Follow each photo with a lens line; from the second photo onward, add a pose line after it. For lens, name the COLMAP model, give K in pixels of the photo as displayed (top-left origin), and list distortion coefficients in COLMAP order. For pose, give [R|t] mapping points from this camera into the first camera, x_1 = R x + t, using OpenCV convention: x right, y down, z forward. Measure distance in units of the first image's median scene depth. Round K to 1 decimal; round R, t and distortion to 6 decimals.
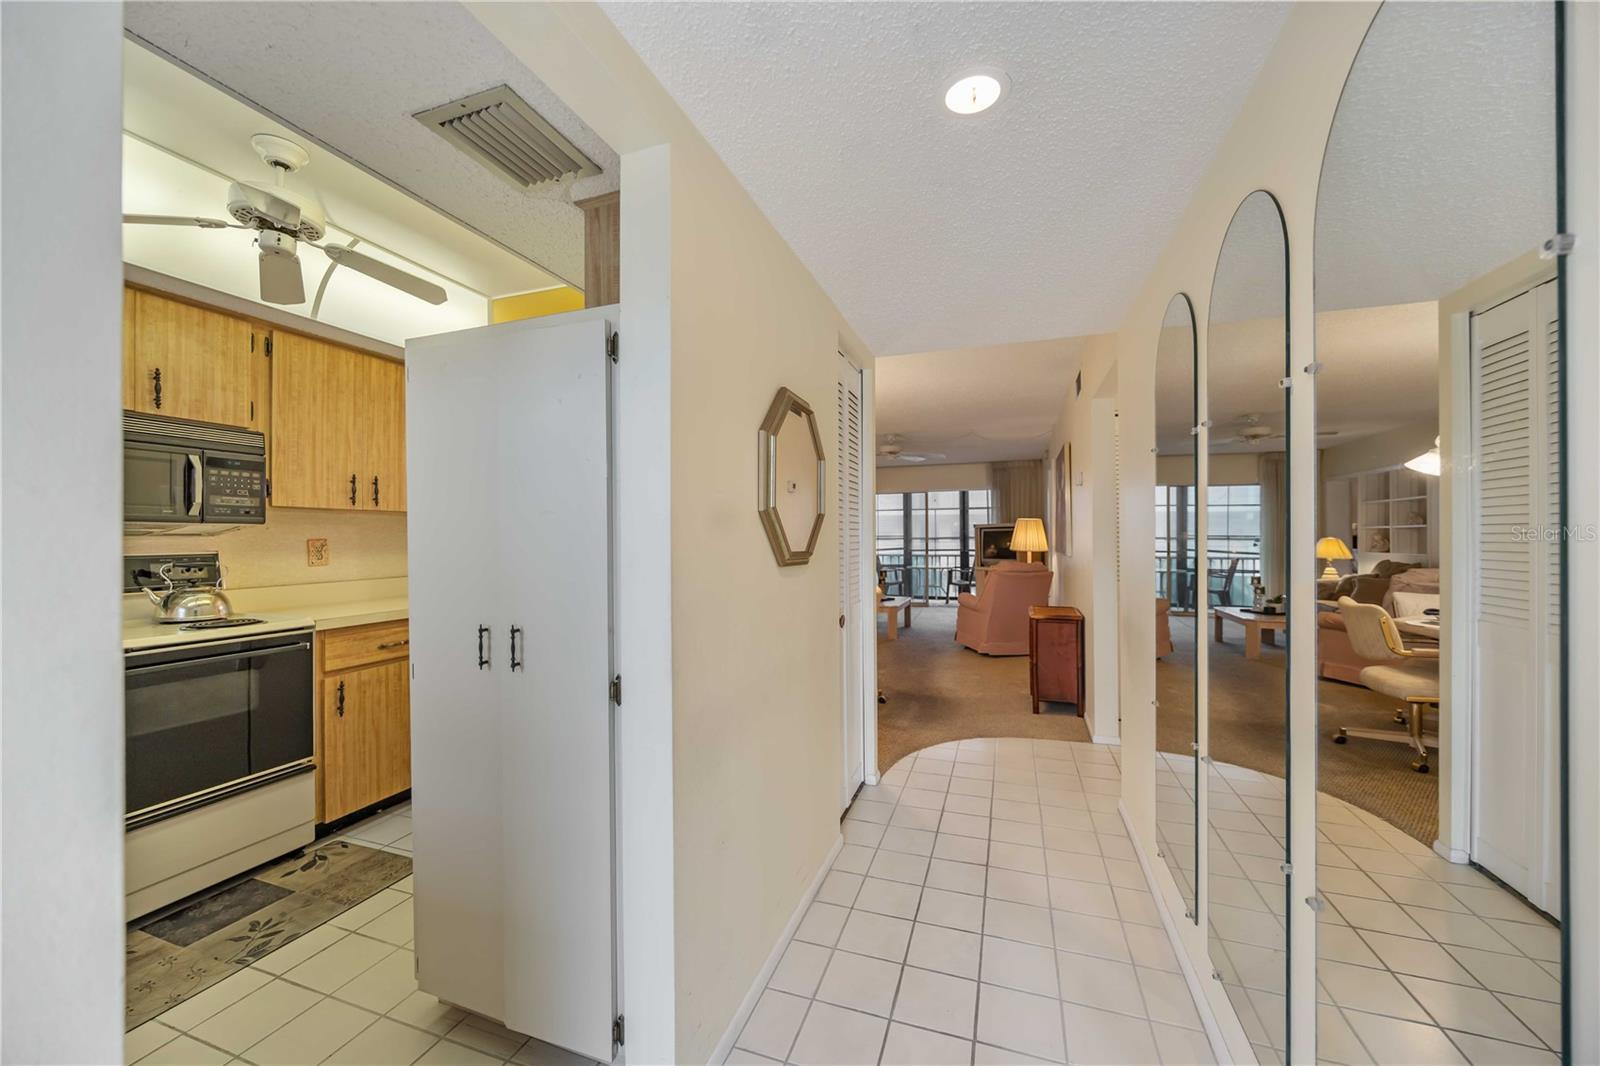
lens RADIAL K [[617.5, 0, 794.7], [0, 617.5, 534.7], [0, 0, 1]] dist [0.000291, 0.000070]
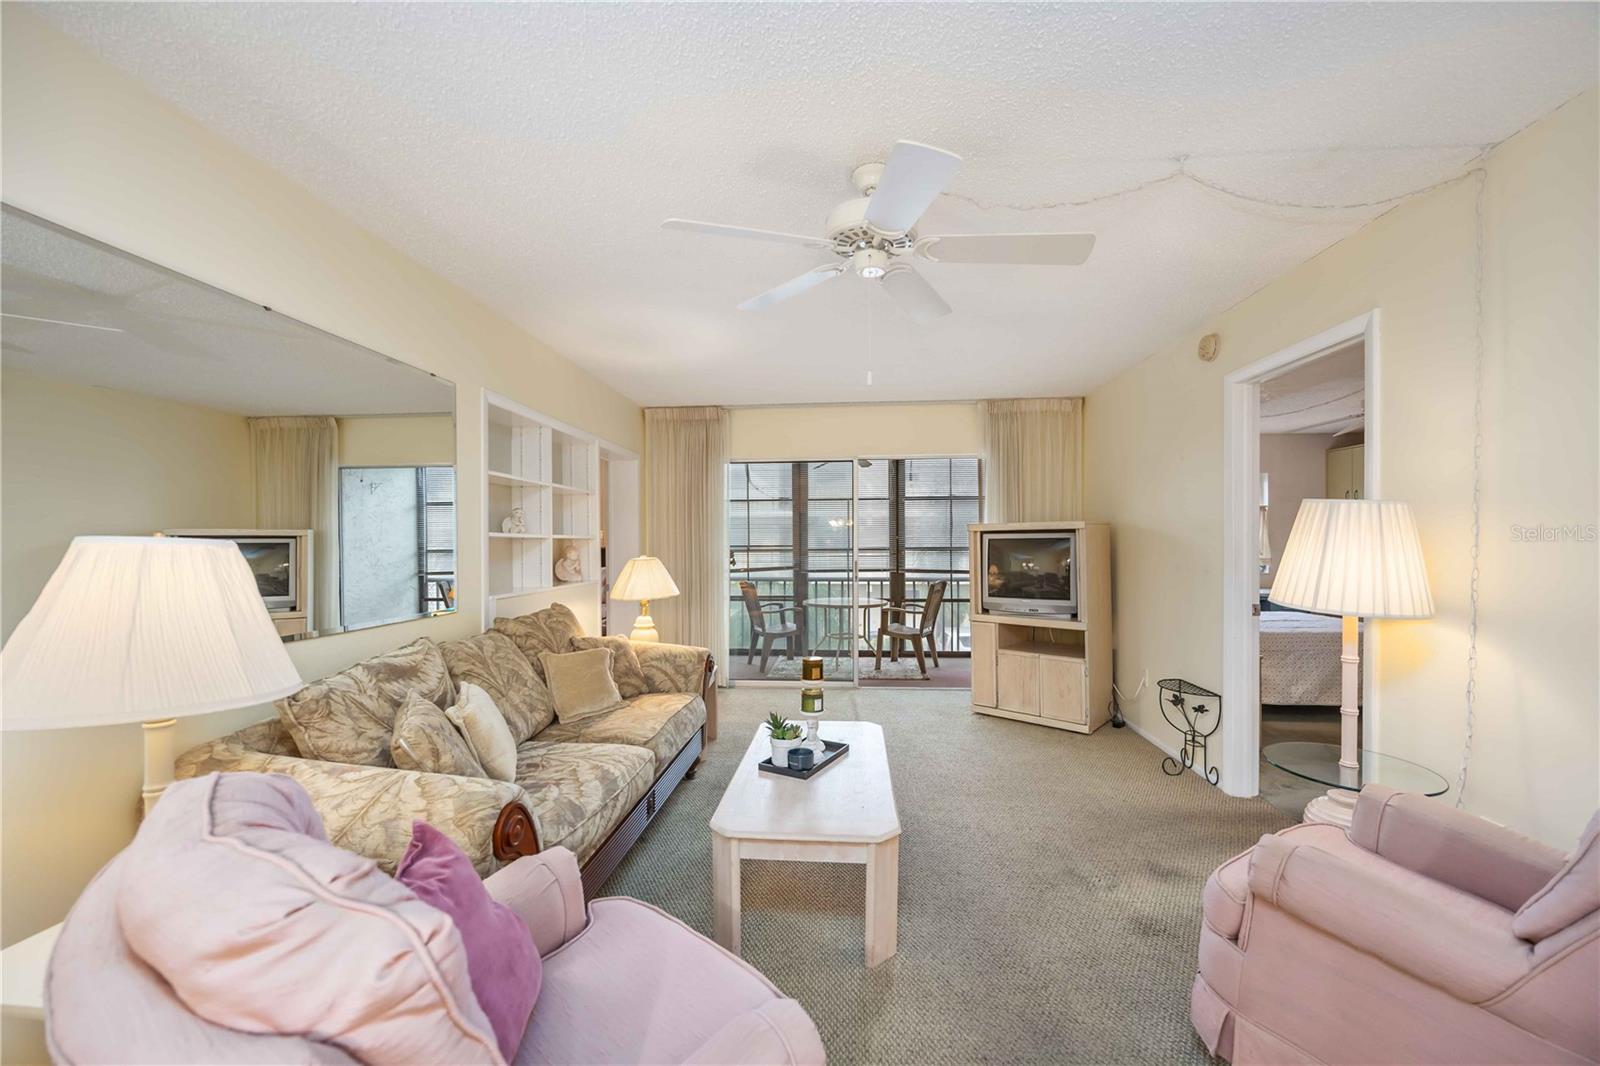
lens RADIAL K [[617.5, 0, 796.9], [0, 617.5, 545.0], [0, 0, 1]] dist [0.000291, 0.000070]
pose [[0.966926, 0.002639, 0.255045, 0.071197], [-0.004212, 0.999975, 0.005621, -0.002952], [-0.255024, -0.006510, 0.966913, 0.916778]]
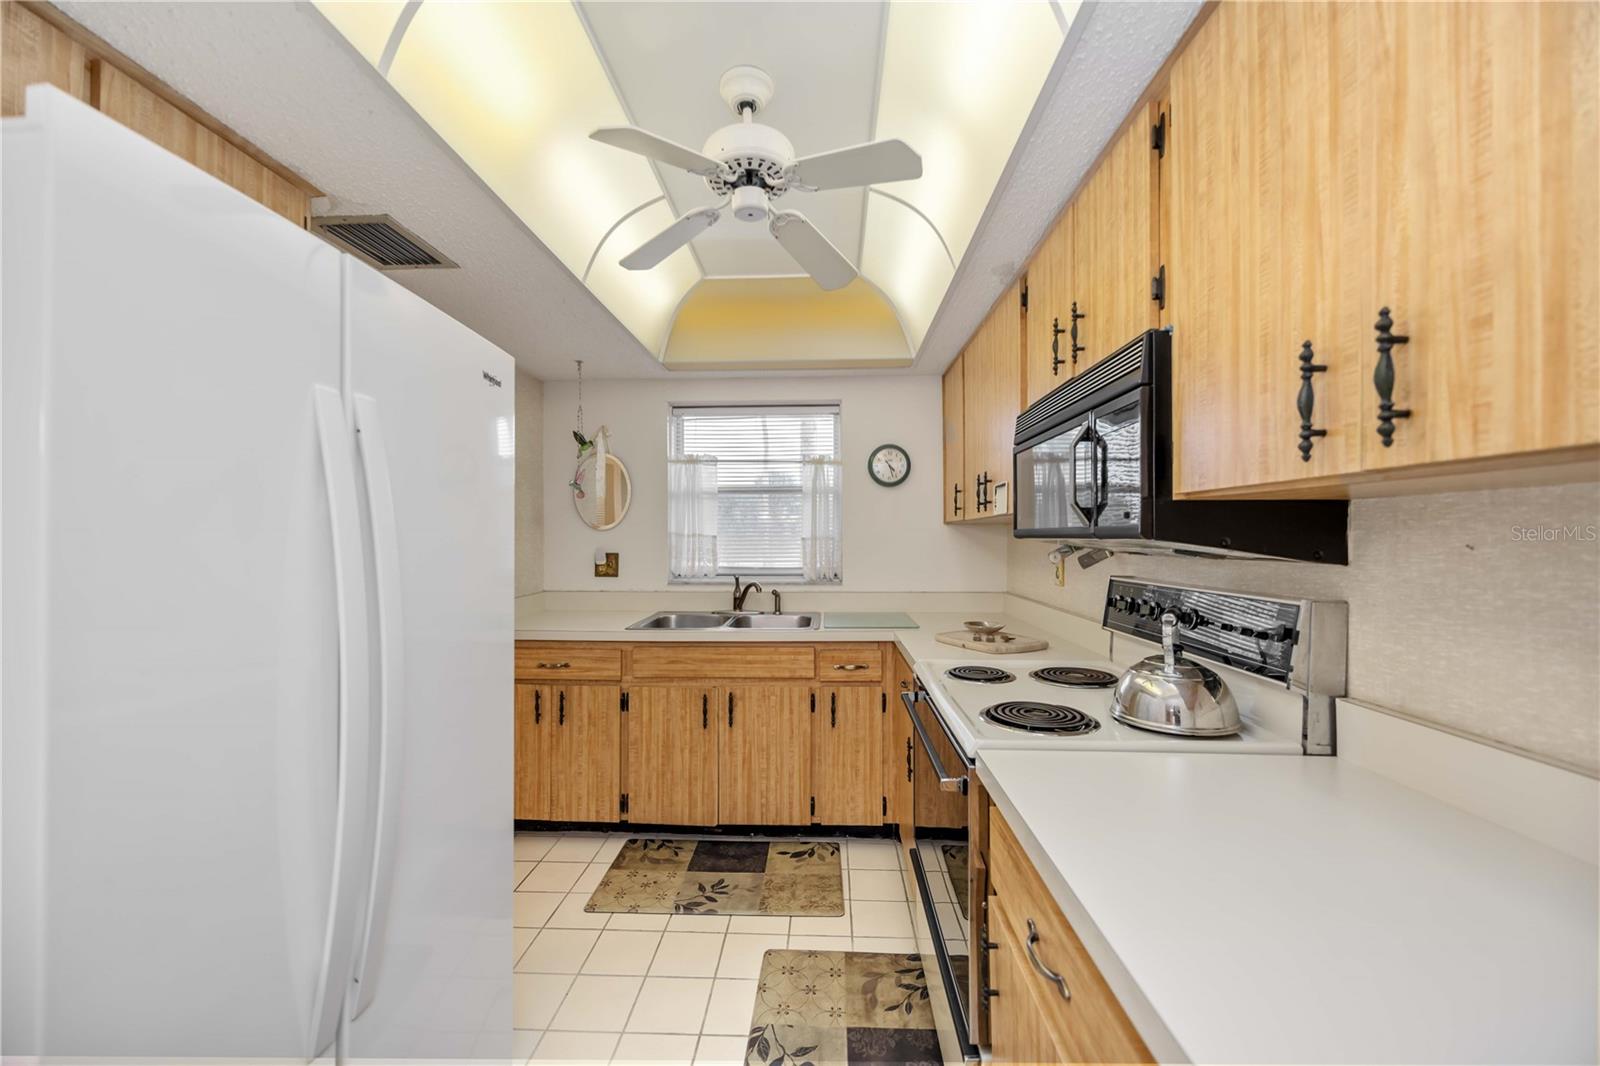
lens RADIAL K [[617.5, 0, 800.6], [0, 617.5, 532.6], [0, 0, 1]] dist [0.000291, 0.000070]
pose [[-0.956348, 0.000576, -0.292229, -0.034001], [0.002418, 0.999979, -0.005942, -0.001344], [0.292219, -0.006389, -0.956330, 0.092259]]
